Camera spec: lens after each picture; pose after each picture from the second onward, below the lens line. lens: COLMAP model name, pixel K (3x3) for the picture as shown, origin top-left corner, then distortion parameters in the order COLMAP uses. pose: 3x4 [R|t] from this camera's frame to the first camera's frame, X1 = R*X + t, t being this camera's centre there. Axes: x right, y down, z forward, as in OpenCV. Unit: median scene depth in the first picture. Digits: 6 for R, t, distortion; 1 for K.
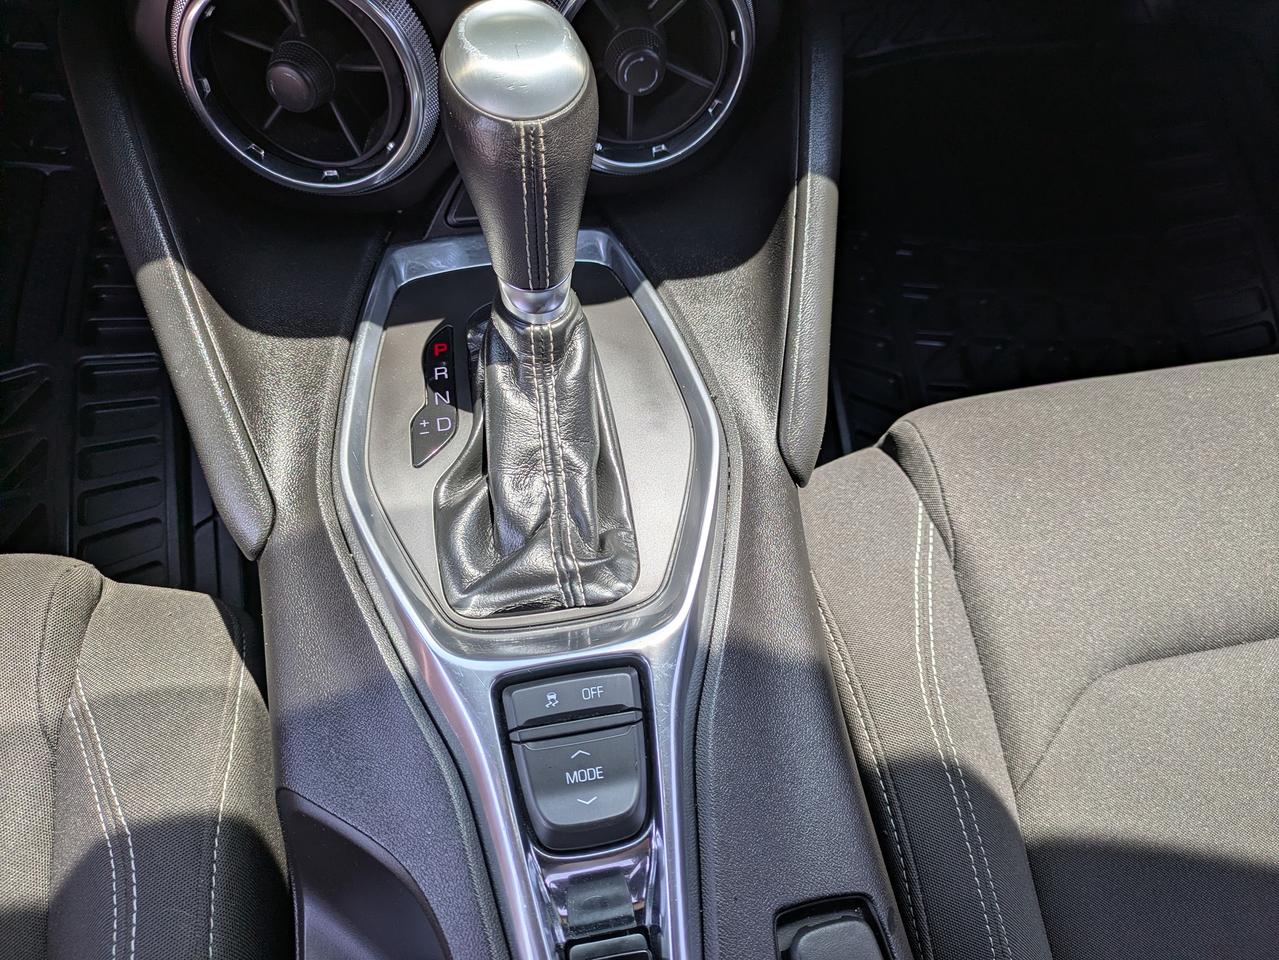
lens RADIAL K [[949.6, 0, 643.4], [0, 949.6, 475.9], [0, 0, 1]] dist [0.008836, 0.001250]
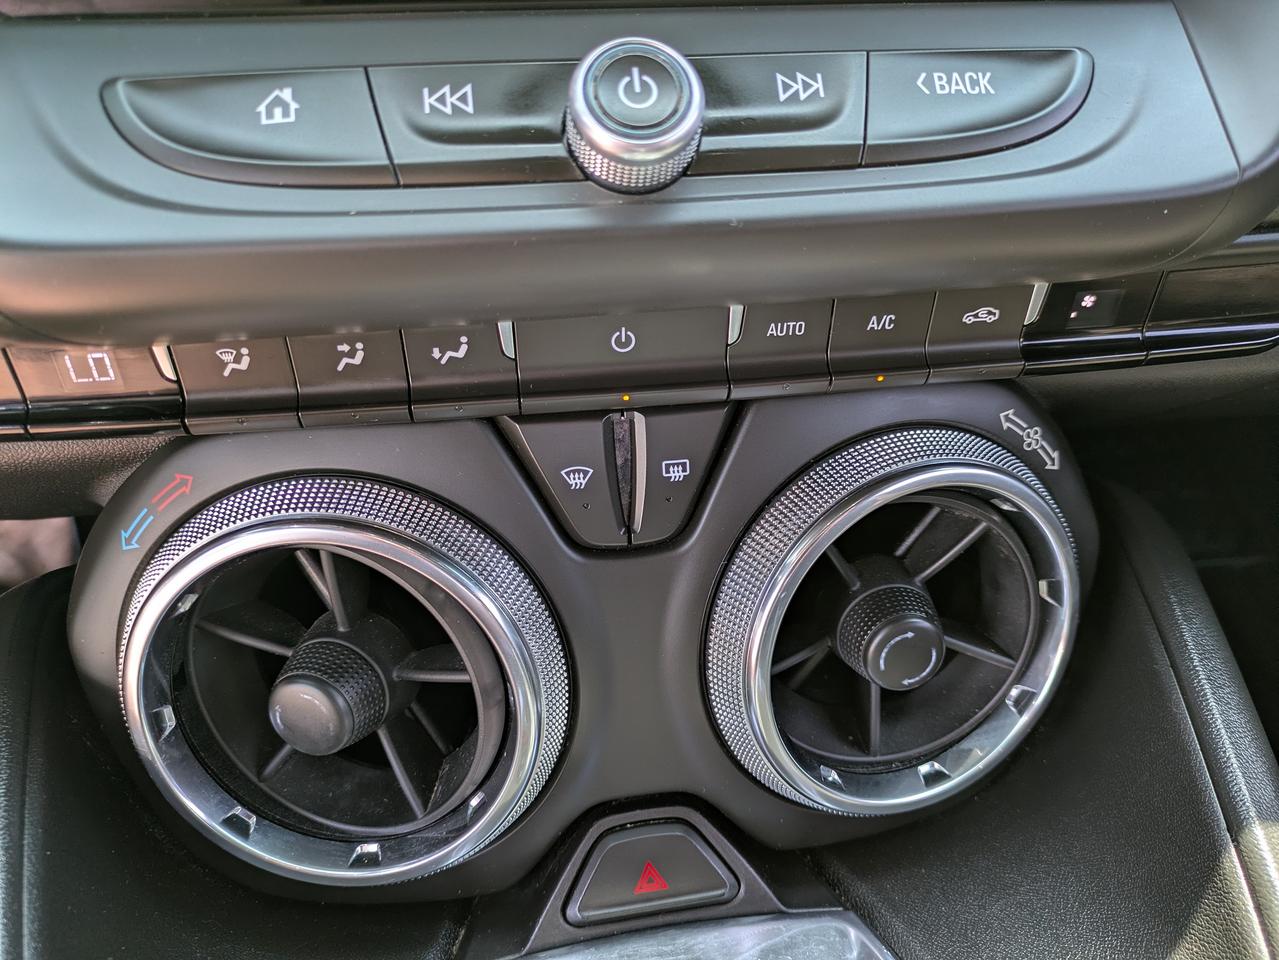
lens RADIAL K [[926.4, 0, 640.0], [0, 926.4, 488.3], [0, 0, 1]] dist [0.006826, -0.002892]
pose [[0.996363, -0.052065, -0.067454, -0.122151], [0.013243, 0.876614, -0.481013, -0.241949], [0.084175, 0.478370, 0.874115, 0.439393]]
